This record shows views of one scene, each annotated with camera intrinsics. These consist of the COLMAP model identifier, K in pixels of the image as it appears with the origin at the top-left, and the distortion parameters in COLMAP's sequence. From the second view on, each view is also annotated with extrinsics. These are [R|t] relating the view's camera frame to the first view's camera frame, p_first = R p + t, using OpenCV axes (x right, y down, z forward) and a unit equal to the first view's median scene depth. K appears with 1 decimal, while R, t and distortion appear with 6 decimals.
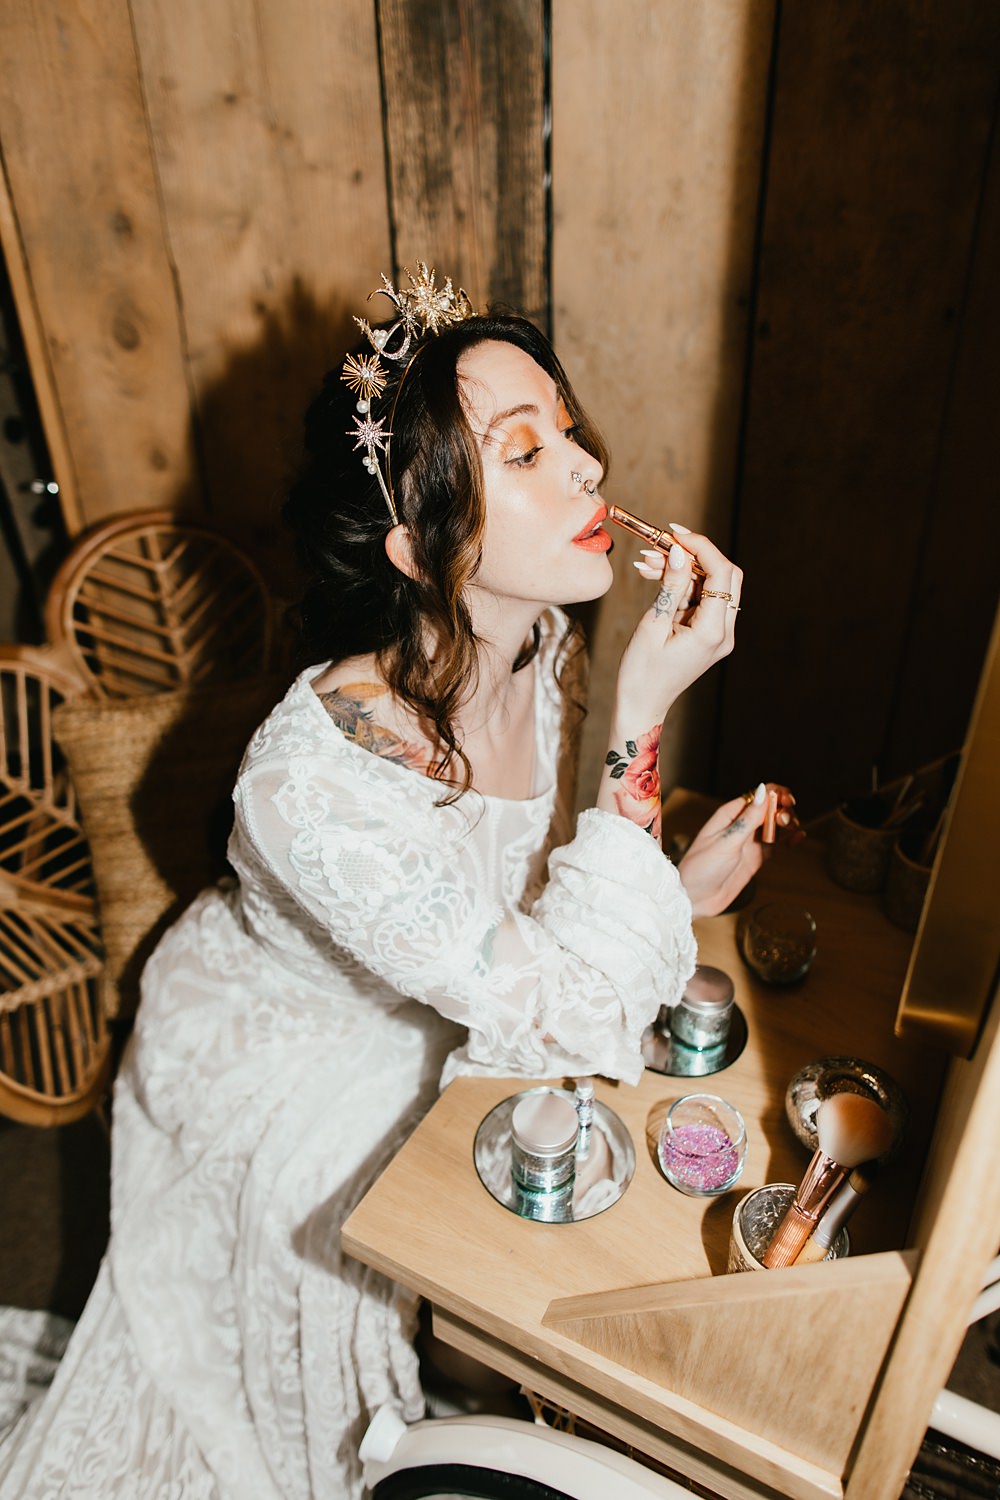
lens RADIAL K [[1047.4, 0, 501.2], [0, 1047.4, 762.4], [0, 0, 1]] dist [0.000698, -0.000332]
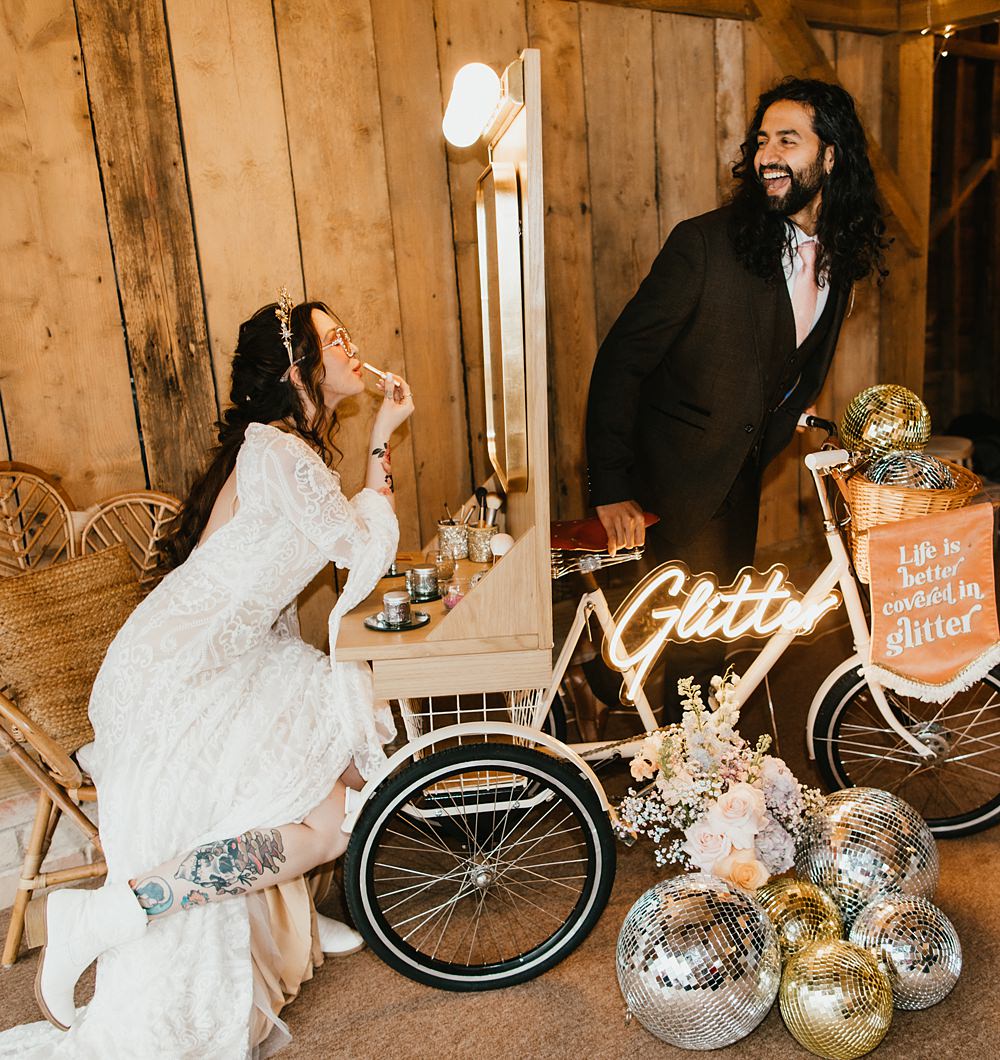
lens RADIAL K [[1043.2, 0, 502.8], [0, 1043.2, 532.8], [0, 0, 1]] dist [-0.003145, 0.000000]
pose [[0.824304, -0.149504, 0.546051, -0.643259], [0.312935, 0.924088, -0.219391, 0.504759], [-0.471799, 0.351724, 0.808515, -0.702948]]
